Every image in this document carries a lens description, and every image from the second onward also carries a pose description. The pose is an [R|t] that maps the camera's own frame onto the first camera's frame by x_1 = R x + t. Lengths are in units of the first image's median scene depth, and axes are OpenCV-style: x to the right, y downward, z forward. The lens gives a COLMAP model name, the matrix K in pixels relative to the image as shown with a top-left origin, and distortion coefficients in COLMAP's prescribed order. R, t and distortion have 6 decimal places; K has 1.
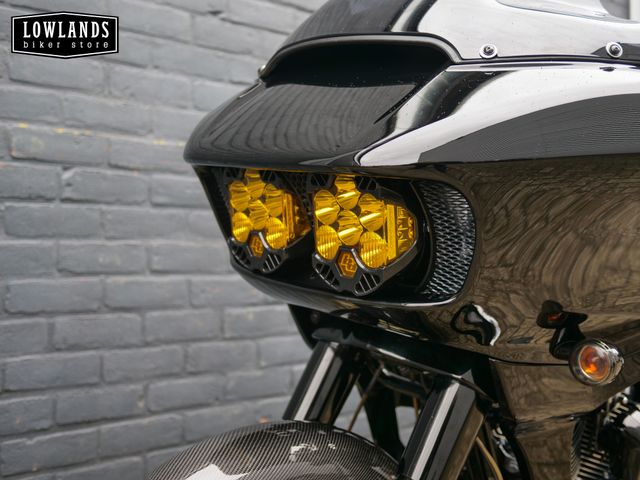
lens RADIAL K [[735.6, 0, 323.3], [0, 735.6, 240.4], [0, 0, 1]] dist [-0.000628, 0.000000]
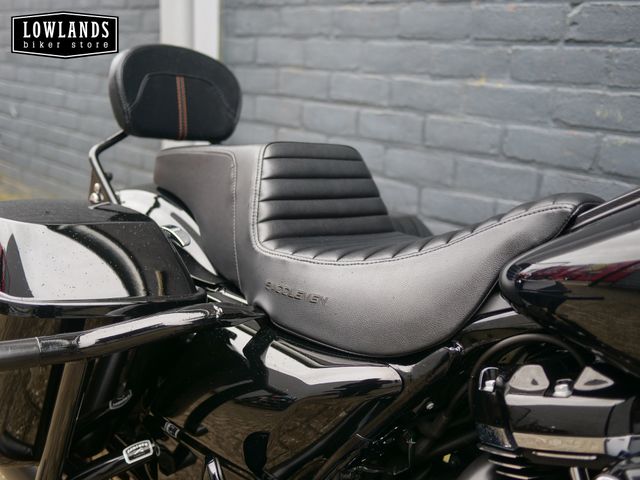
lens RADIAL K [[735.6, 0, 323.0], [0, 735.6, 241.6], [0, 0, 1]] dist [-0.000628, 0.000000]
pose [[0.021661, 0.249459, -0.968143, 0.567335], [-0.025735, 0.968189, 0.248895, -0.034130], [0.999434, 0.019523, 0.027392, 0.679953]]
